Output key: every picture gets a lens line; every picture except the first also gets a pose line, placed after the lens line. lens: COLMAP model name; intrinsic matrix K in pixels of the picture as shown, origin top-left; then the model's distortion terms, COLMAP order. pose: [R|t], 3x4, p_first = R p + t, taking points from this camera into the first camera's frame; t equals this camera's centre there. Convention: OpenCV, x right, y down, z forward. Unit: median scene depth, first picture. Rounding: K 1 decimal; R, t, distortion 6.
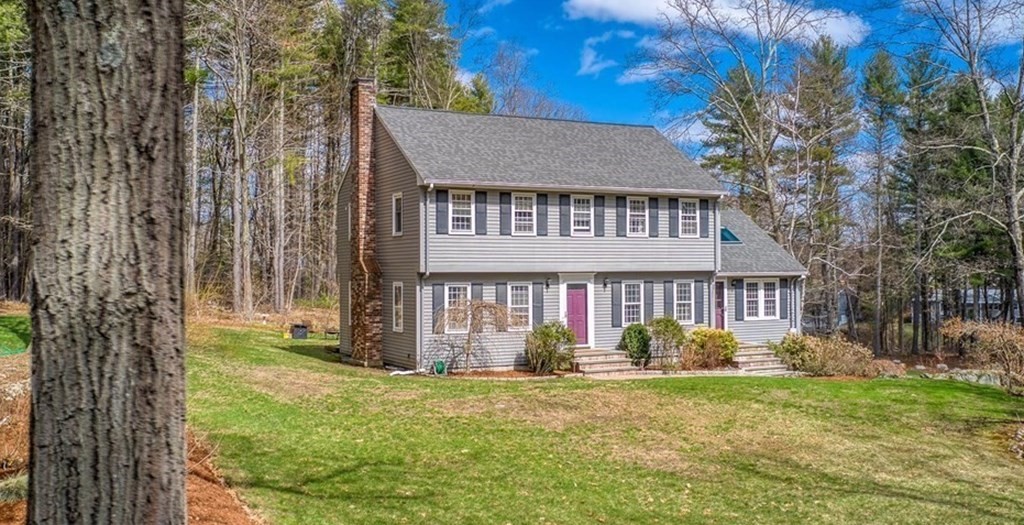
lens RADIAL K [[862.5, 0, 508.8], [0, 862.5, 268.1], [0, 0, 1]] dist [-0.006555, -0.000408]
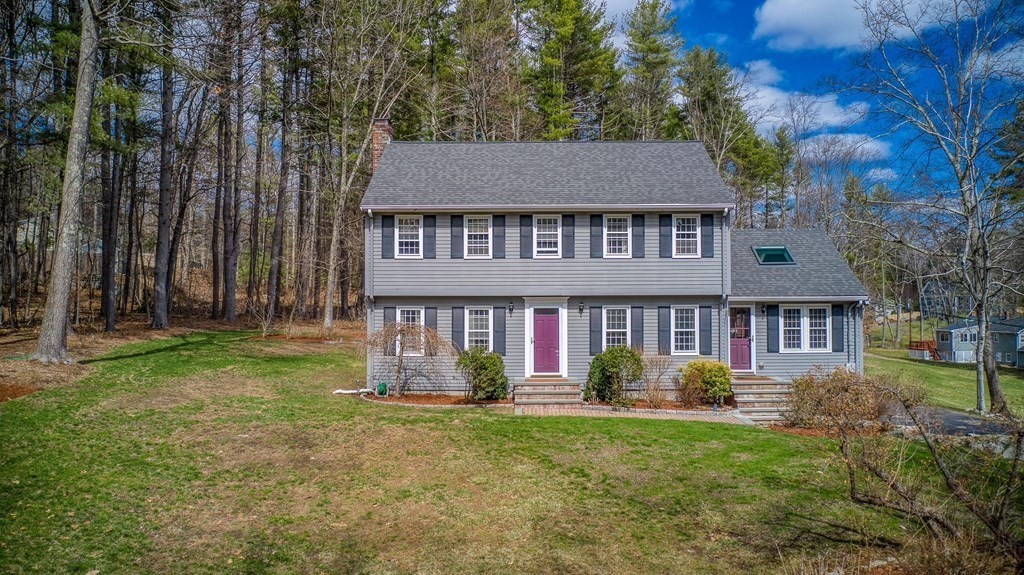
lens RADIAL K [[788.5, 0, 513.9], [0, 788.5, 280.0], [0, 0, 1]] dist [-0.086617, 0.005736]
pose [[0.901481, -0.004324, -0.432797, 0.418903], [-0.001268, 0.999919, -0.012631, -0.002057], [0.432816, 0.011935, 0.901403, 0.202050]]
